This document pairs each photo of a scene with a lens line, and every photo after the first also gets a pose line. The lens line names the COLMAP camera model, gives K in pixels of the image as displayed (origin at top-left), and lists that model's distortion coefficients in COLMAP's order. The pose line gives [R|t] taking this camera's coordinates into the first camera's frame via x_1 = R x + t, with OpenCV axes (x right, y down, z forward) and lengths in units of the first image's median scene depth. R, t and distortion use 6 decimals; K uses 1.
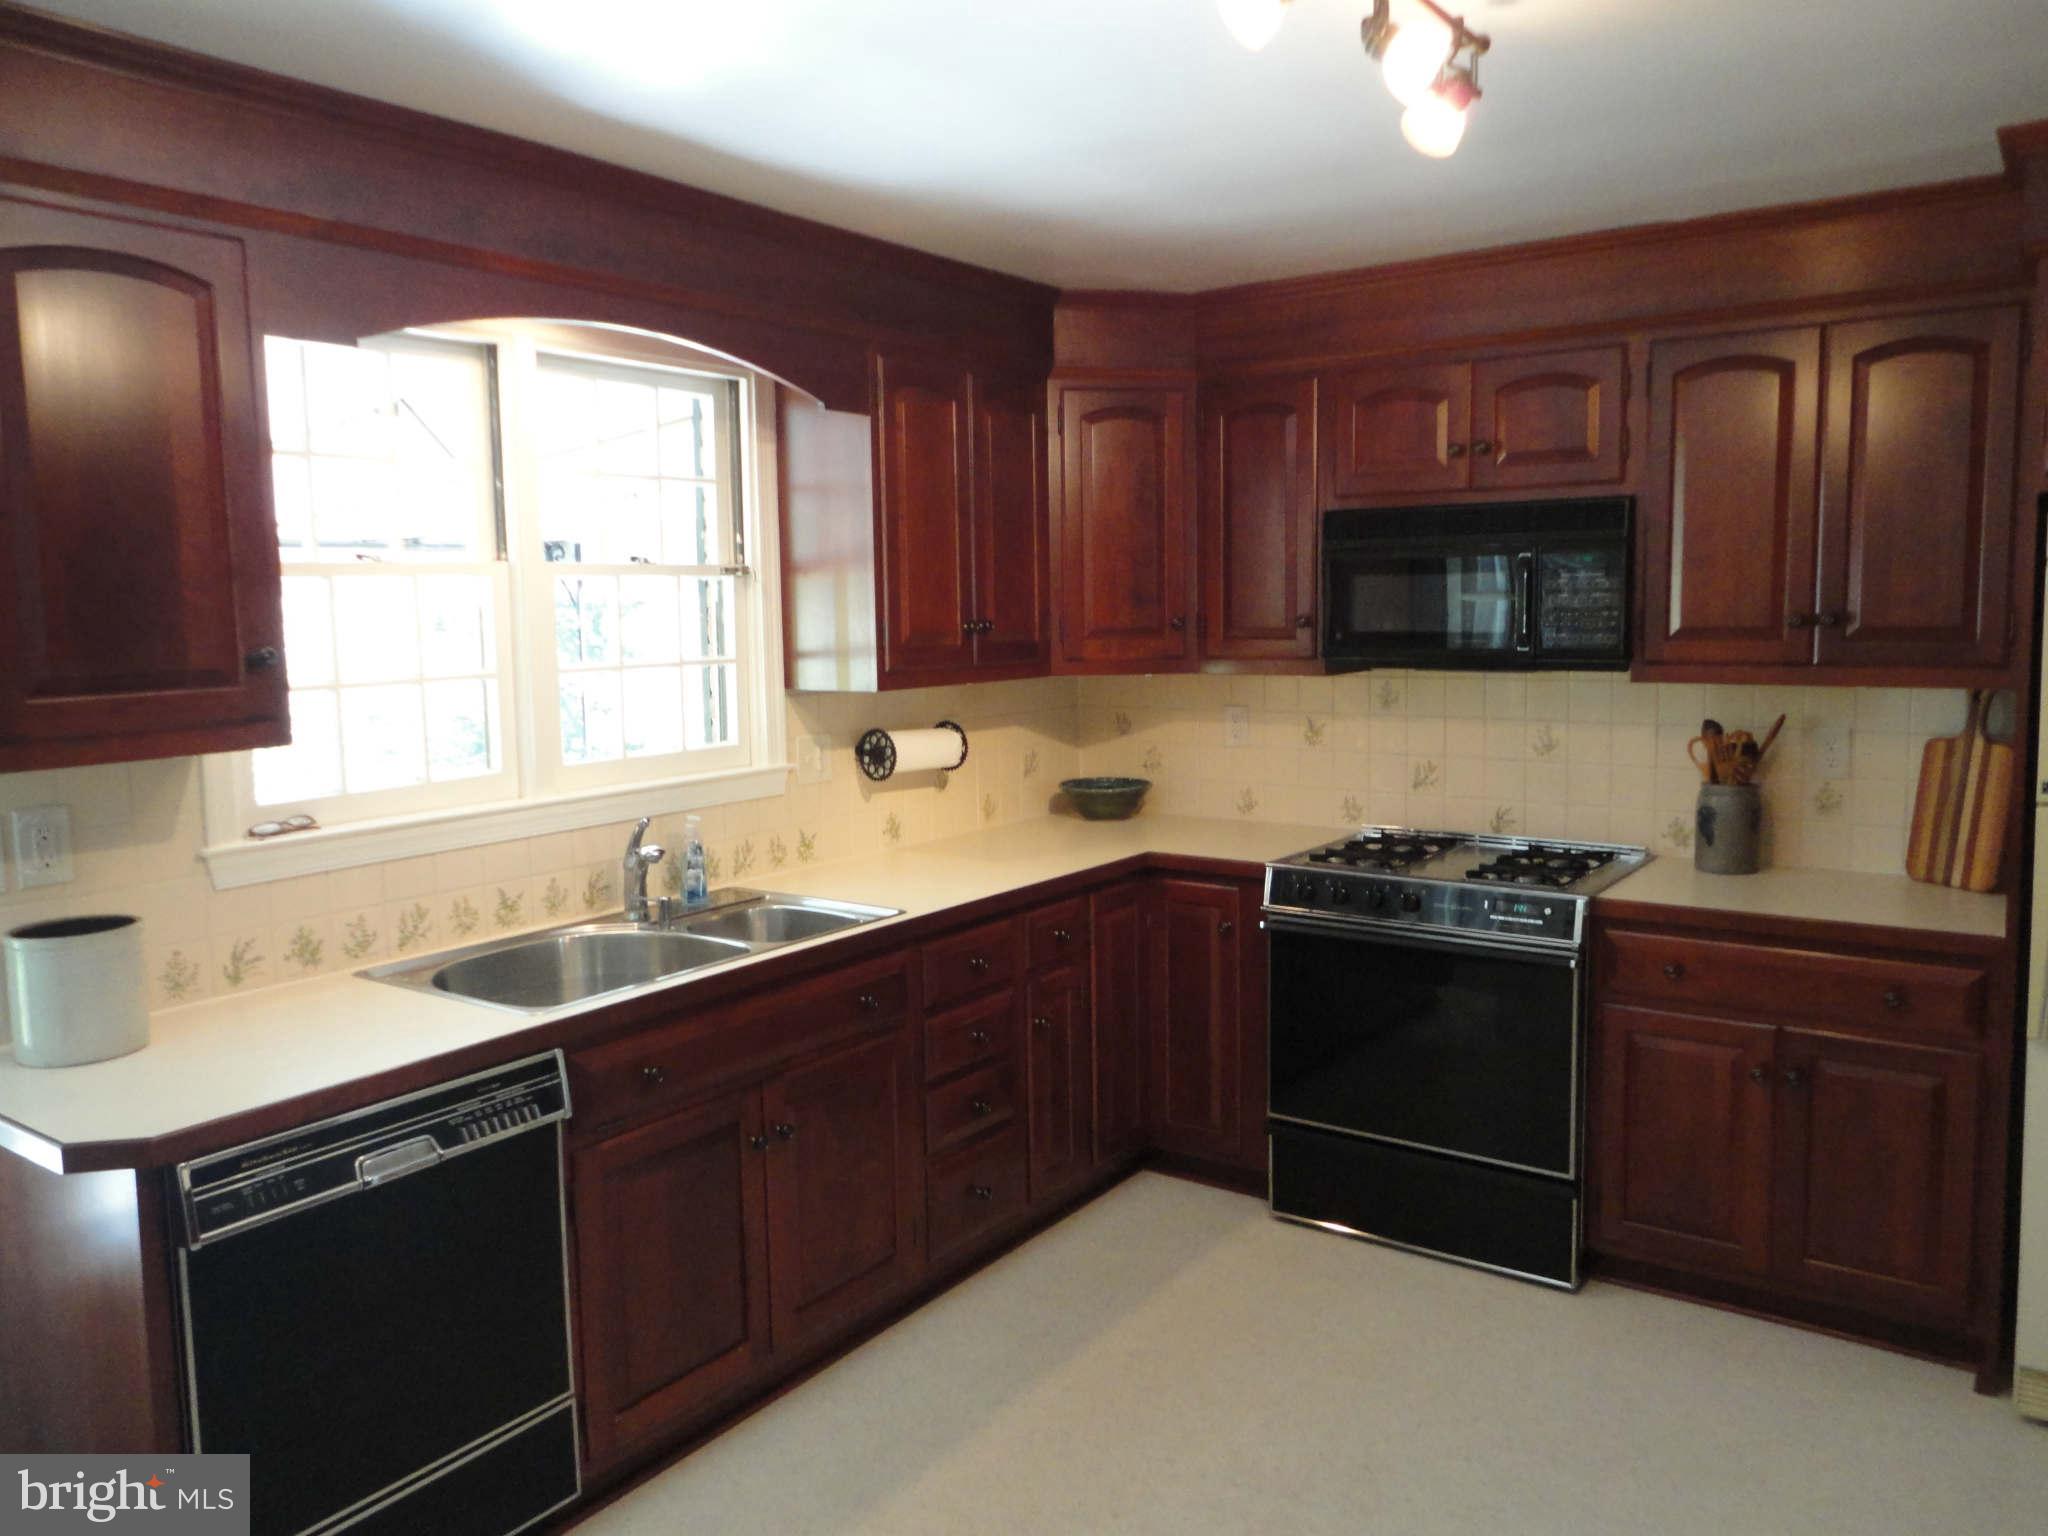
lens RADIAL K [[1457.3, 0, 1029.1], [0, 1457.3, 749.3], [0, 0, 1]] dist [-0.033871, 0.010105]
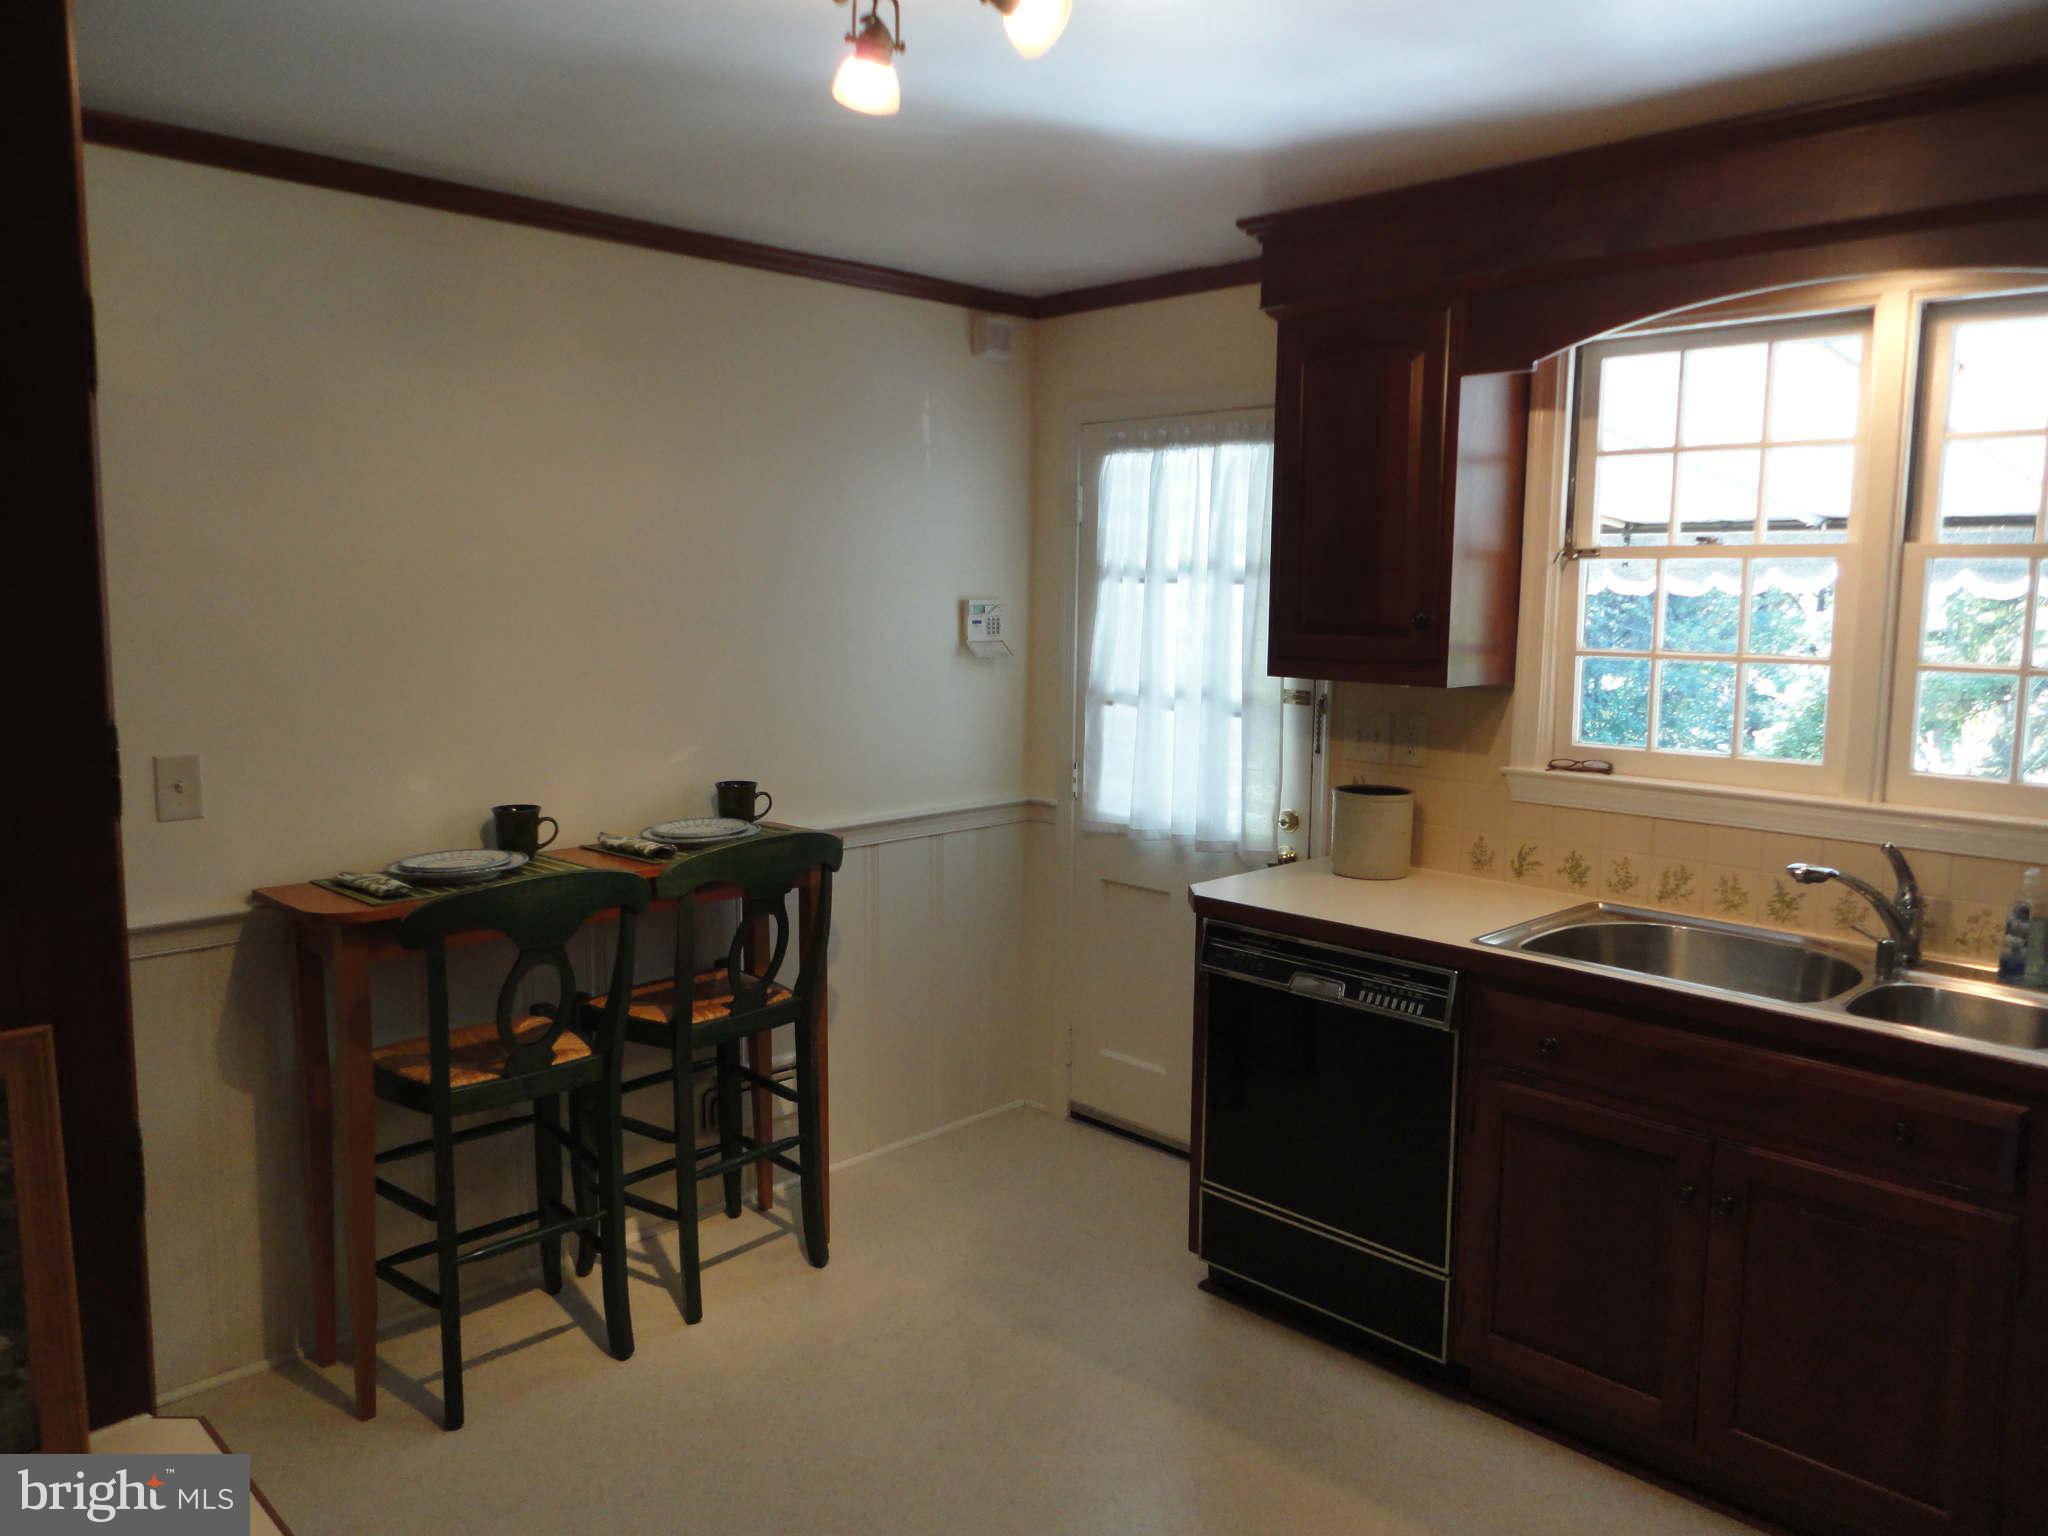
lens RADIAL K [[1457.3, 0, 1018.6], [0, 1457.3, 760.8], [0, 0, 1]] dist [-0.033871, 0.010105]
pose [[-0.177929, 0.137242, -0.974426, 0.551828], [-0.106624, 0.981708, 0.157737, -0.067807], [0.978250, 0.131964, -0.160041, 0.542397]]
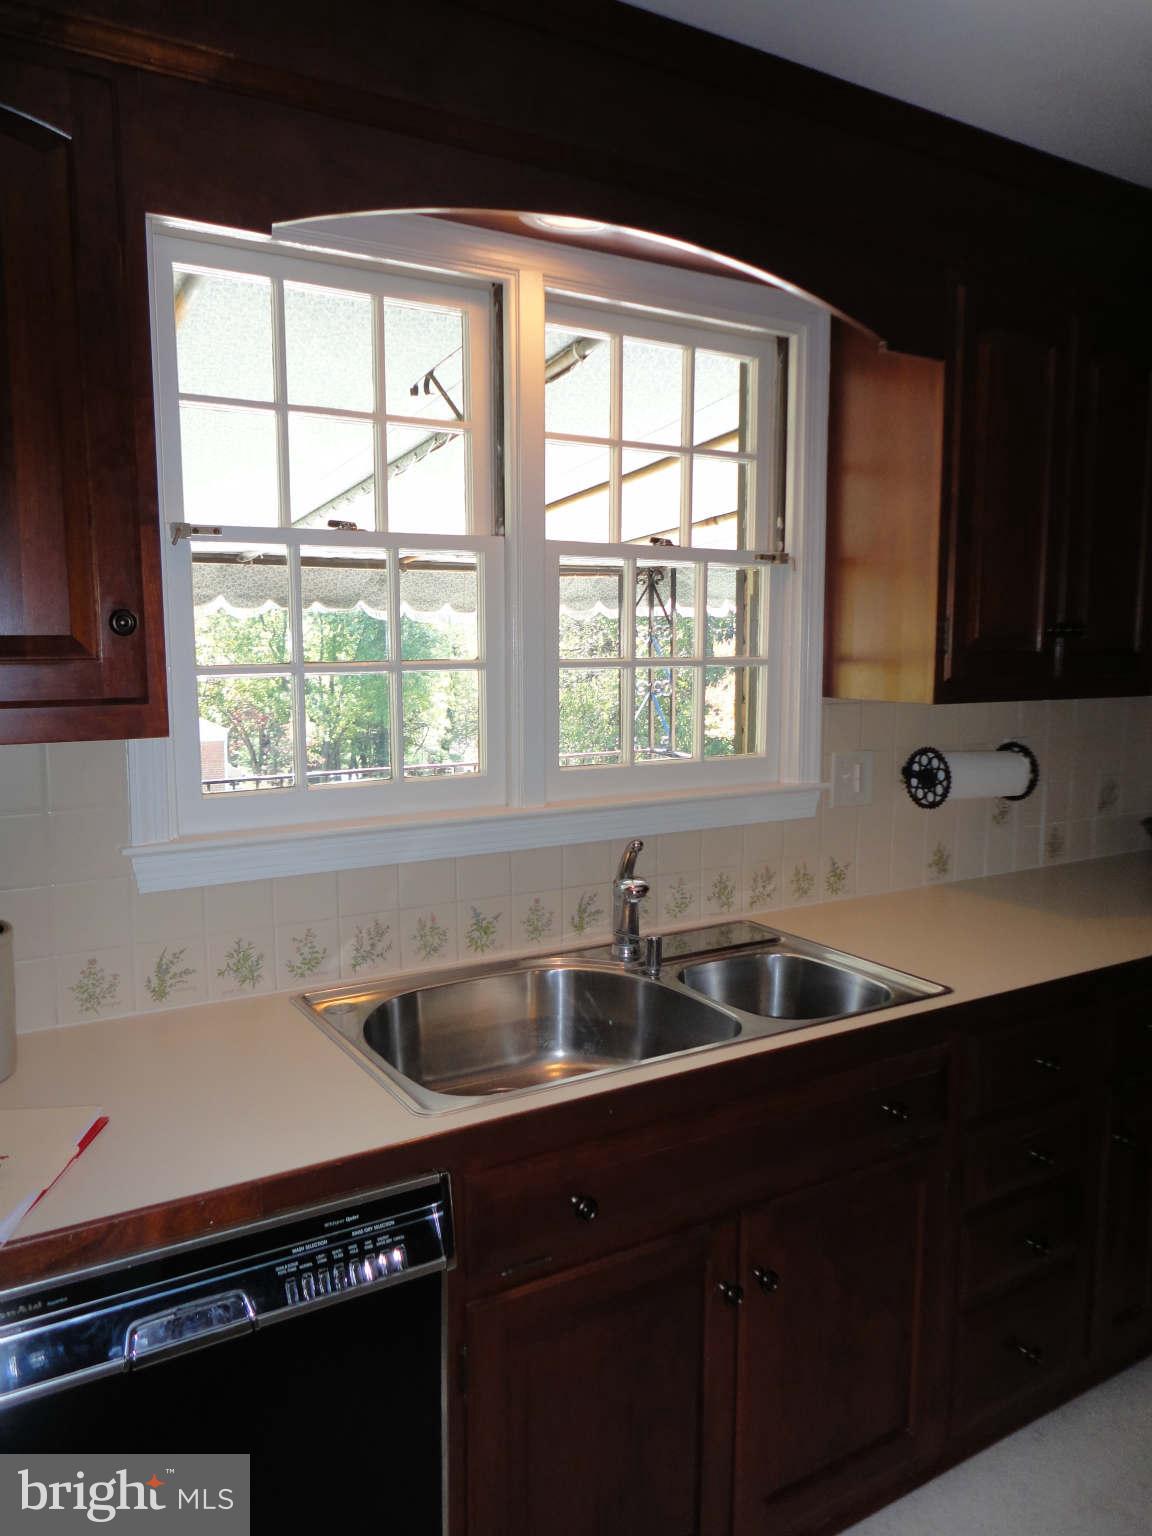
lens RADIAL K [[1092.9, 0, 587.9], [0, 1092.9, 771.4], [0, 0, 1]] dist [-0.033871, 0.010105]
pose [[0.917857, 0.064402, -0.391652, -0.038830], [-0.056407, 0.997898, 0.031898, -0.009795], [0.392883, -0.007186, 0.919560, 0.349446]]
